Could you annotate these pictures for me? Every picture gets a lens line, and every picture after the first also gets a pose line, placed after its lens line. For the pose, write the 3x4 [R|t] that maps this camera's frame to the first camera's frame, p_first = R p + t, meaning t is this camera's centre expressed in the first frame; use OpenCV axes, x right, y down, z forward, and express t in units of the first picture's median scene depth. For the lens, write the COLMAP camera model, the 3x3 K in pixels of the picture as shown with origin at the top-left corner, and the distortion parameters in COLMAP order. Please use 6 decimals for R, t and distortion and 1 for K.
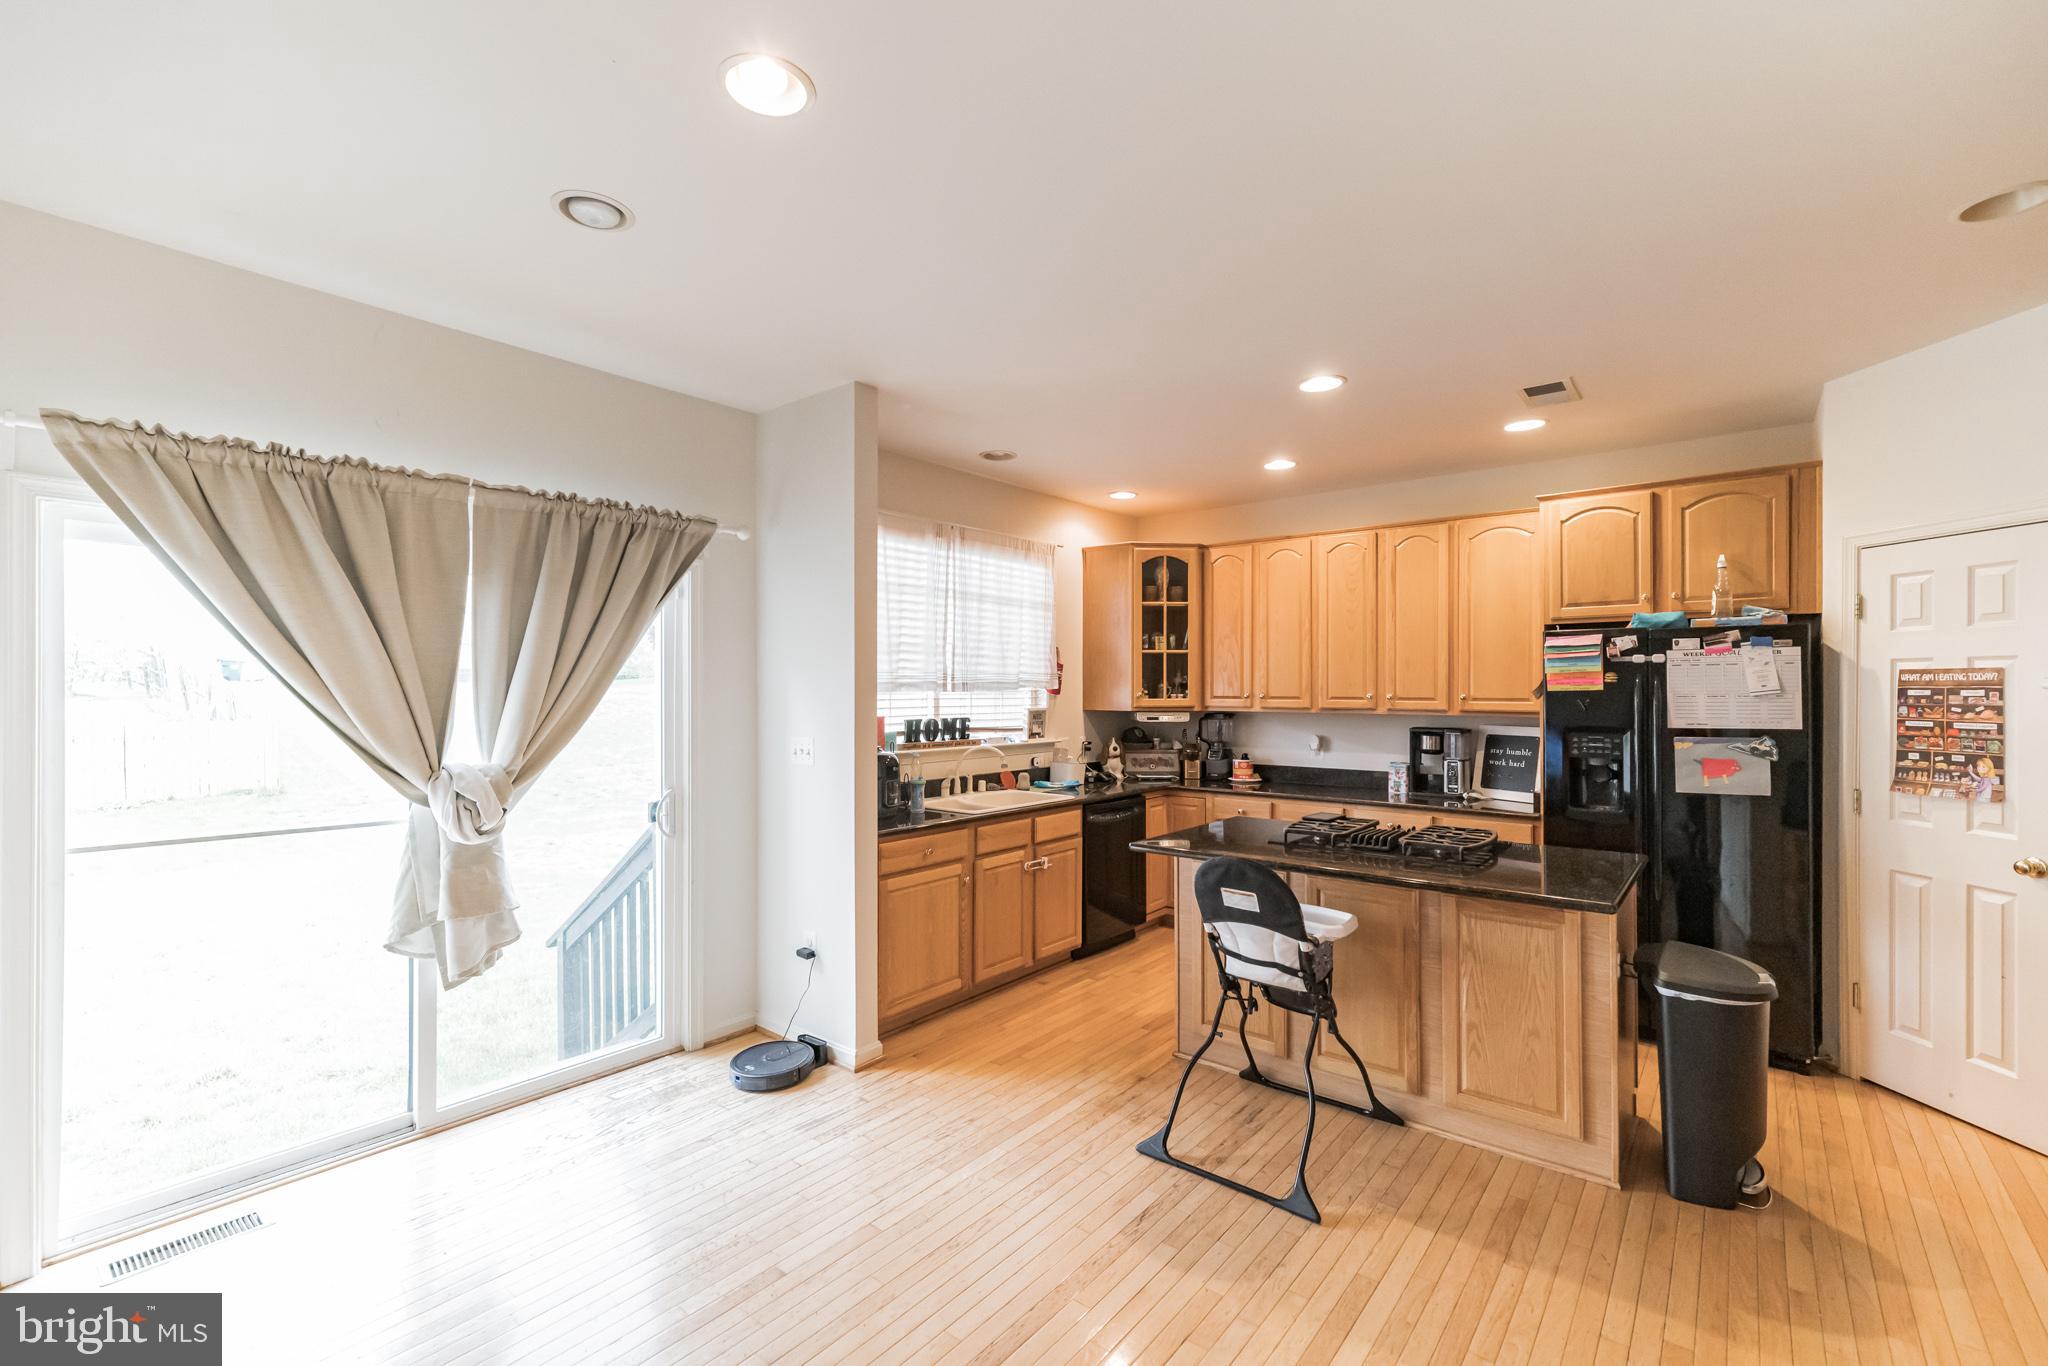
lens RADIAL K [[916.7, 0, 1029.1], [0, 916.7, 687.6], [0, 0, 1]] dist [0.006757, -0.001176]
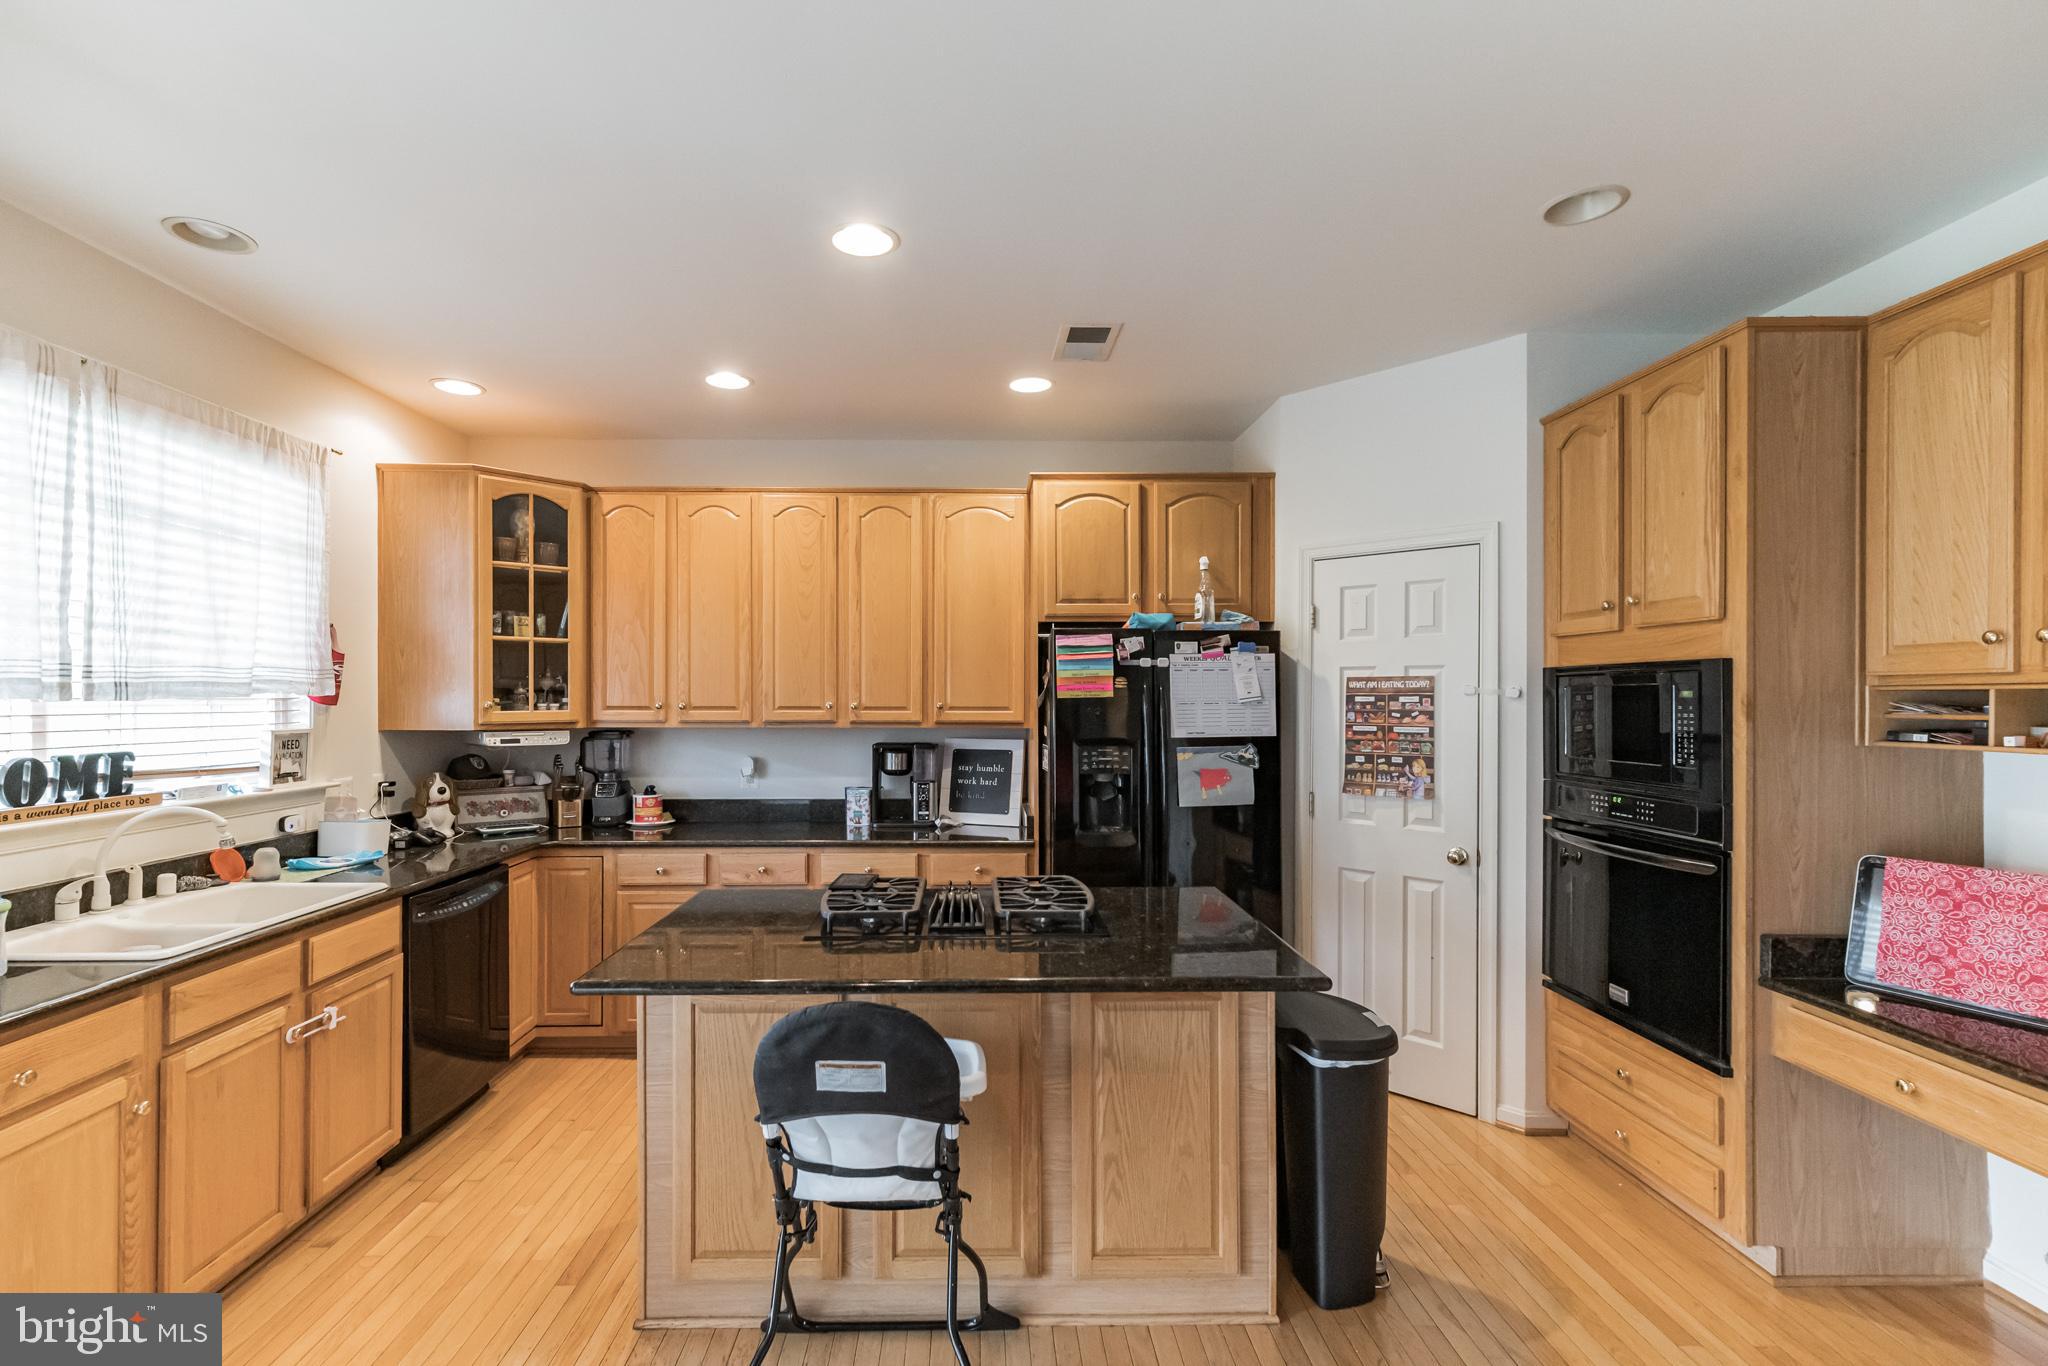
lens RADIAL K [[916.7, 0, 973.6], [0, 916.7, 702.0], [0, 0, 1]] dist [0.006757, -0.001176]
pose [[0.761955, -0.002646, 0.647625, -0.048187], [-0.000684, 0.999988, 0.004890, 0.003131], [-0.647630, -0.004169, 0.761943, 0.374325]]
